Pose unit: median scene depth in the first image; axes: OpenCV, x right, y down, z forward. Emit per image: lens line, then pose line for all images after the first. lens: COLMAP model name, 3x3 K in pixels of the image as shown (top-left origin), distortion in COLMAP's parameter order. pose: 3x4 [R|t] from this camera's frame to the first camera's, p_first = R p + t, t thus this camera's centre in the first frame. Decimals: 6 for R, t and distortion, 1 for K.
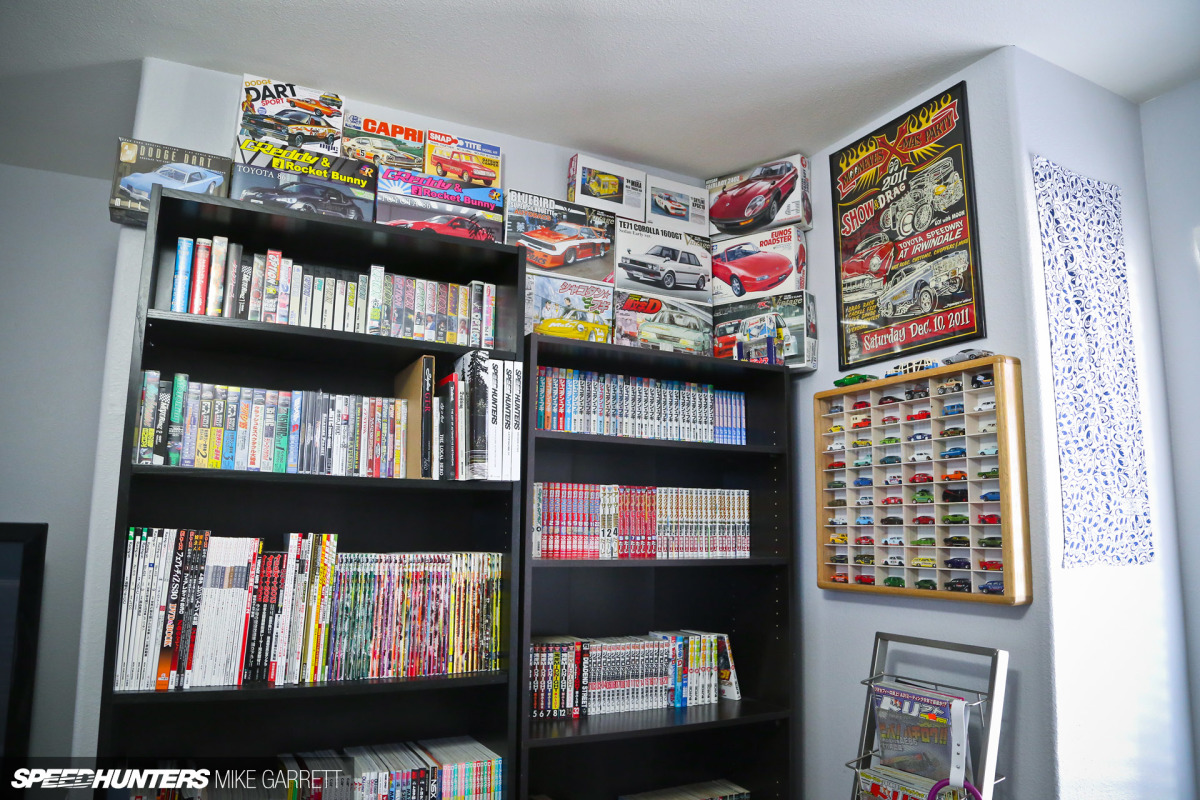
lens RADIAL K [[831.7, 0, 600.0], [0, 831.7, 400.0], [0, 0, 1]] dist [-0.086672, 0.006534]
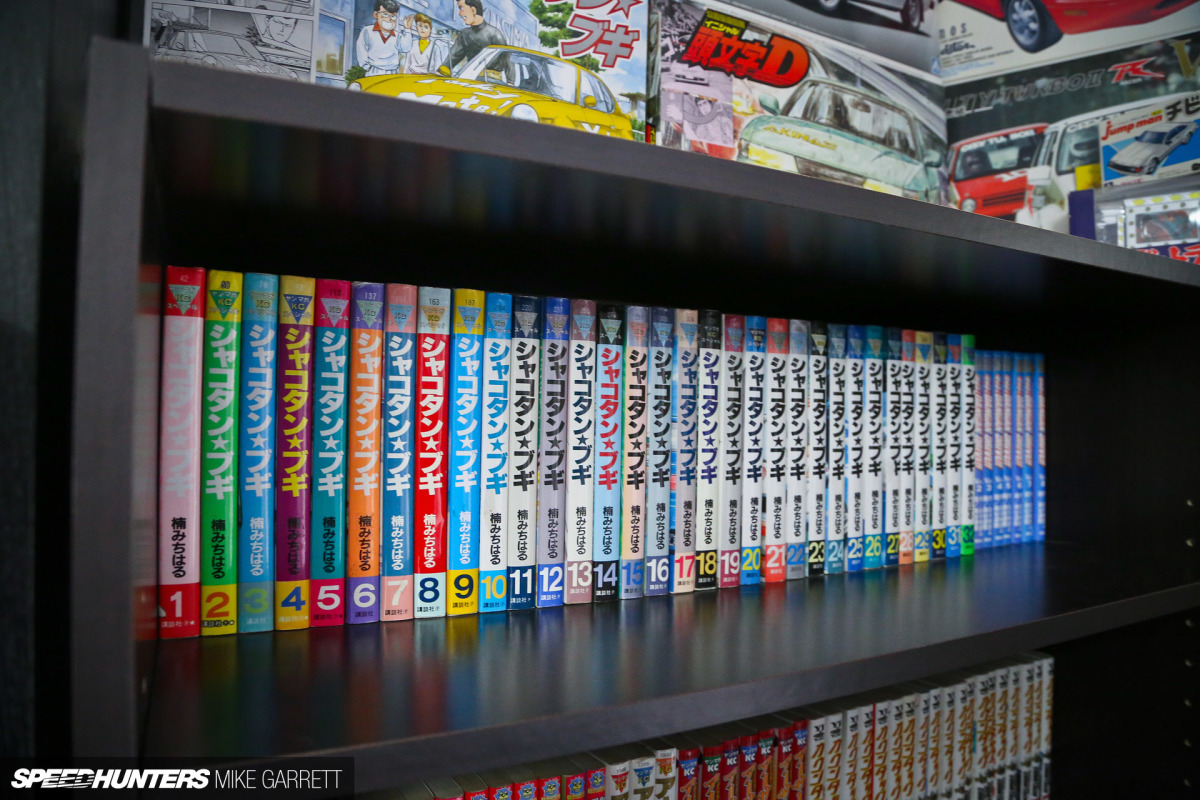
lens RADIAL K [[831.7, 0, 600.0], [0, 831.7, 400.0], [0, 0, 1]] dist [-0.086672, 0.006534]
pose [[0.999829, -0.003108, 0.018224, -0.005526], [0.000756, 0.991819, 0.127646, -0.034422], [-0.018471, -0.127611, 0.991652, 0.740510]]
